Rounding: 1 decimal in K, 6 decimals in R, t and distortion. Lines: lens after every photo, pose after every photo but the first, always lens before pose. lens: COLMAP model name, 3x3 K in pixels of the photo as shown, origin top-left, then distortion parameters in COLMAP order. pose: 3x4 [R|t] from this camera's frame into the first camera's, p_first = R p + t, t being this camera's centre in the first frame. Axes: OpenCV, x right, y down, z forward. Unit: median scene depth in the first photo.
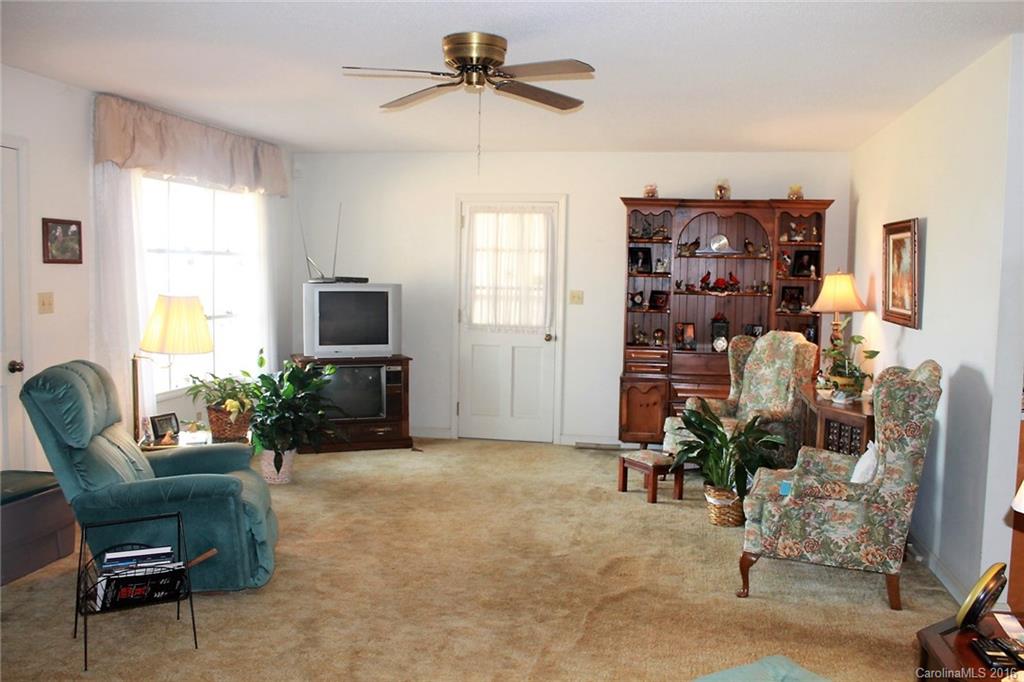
lens RADIAL K [[866.7, 0, 519.3], [0, 866.7, 345.5], [0, 0, 1]] dist [-0.142654, 0.096021]
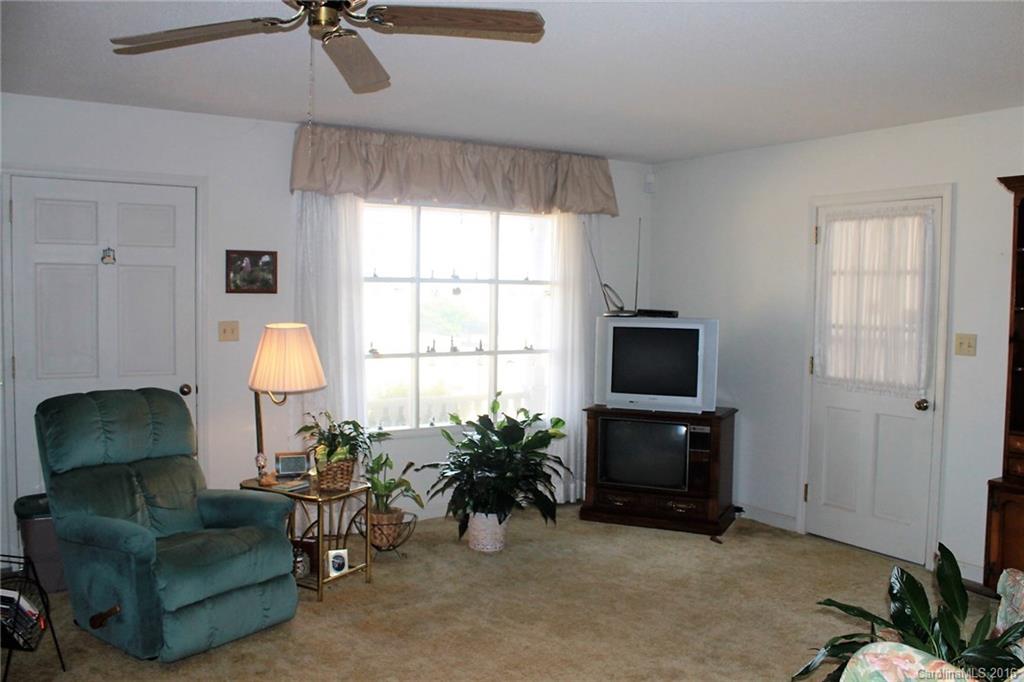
lens RADIAL K [[866.7, 0, 518.0], [0, 866.7, 331.8], [0, 0, 1]] dist [-0.142654, 0.096021]
pose [[0.679896, 0.023085, -0.732945, 0.305633], [-0.062542, 0.997688, -0.026592, -0.029500], [0.730637, 0.063920, 0.679768, 0.359083]]
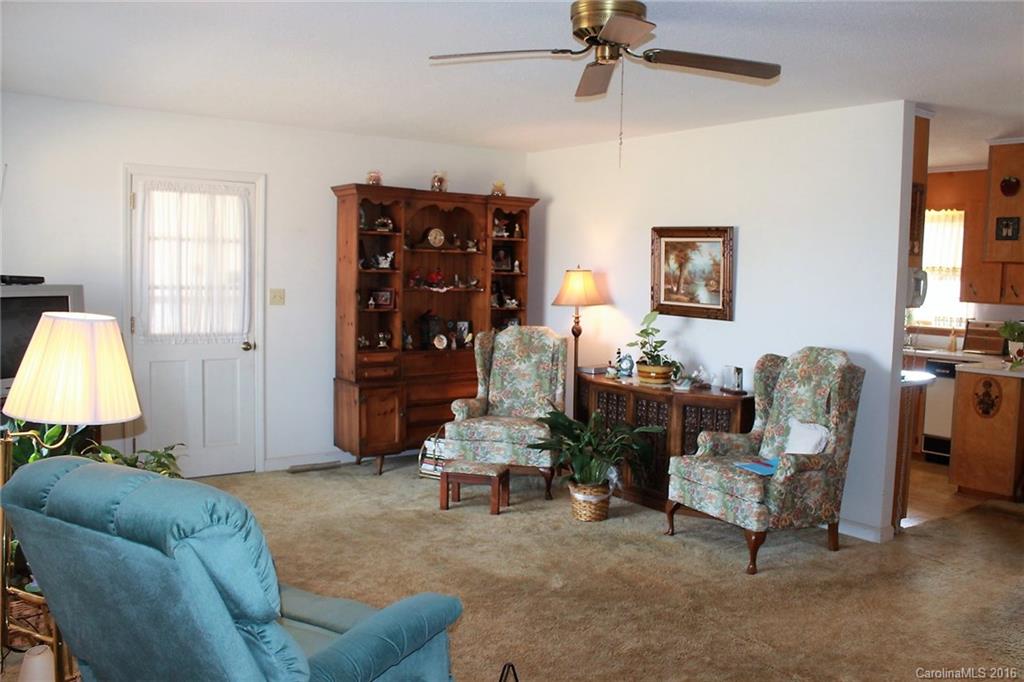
lens RADIAL K [[866.7, 0, 522.5], [0, 866.7, 345.5], [0, 0, 1]] dist [-0.142654, 0.096021]
pose [[0.679319, -0.063389, 0.731101, -0.405638], [0.048729, 0.997960, 0.041249, -0.032366], [-0.732224, 0.007605, 0.681022, 0.263385]]
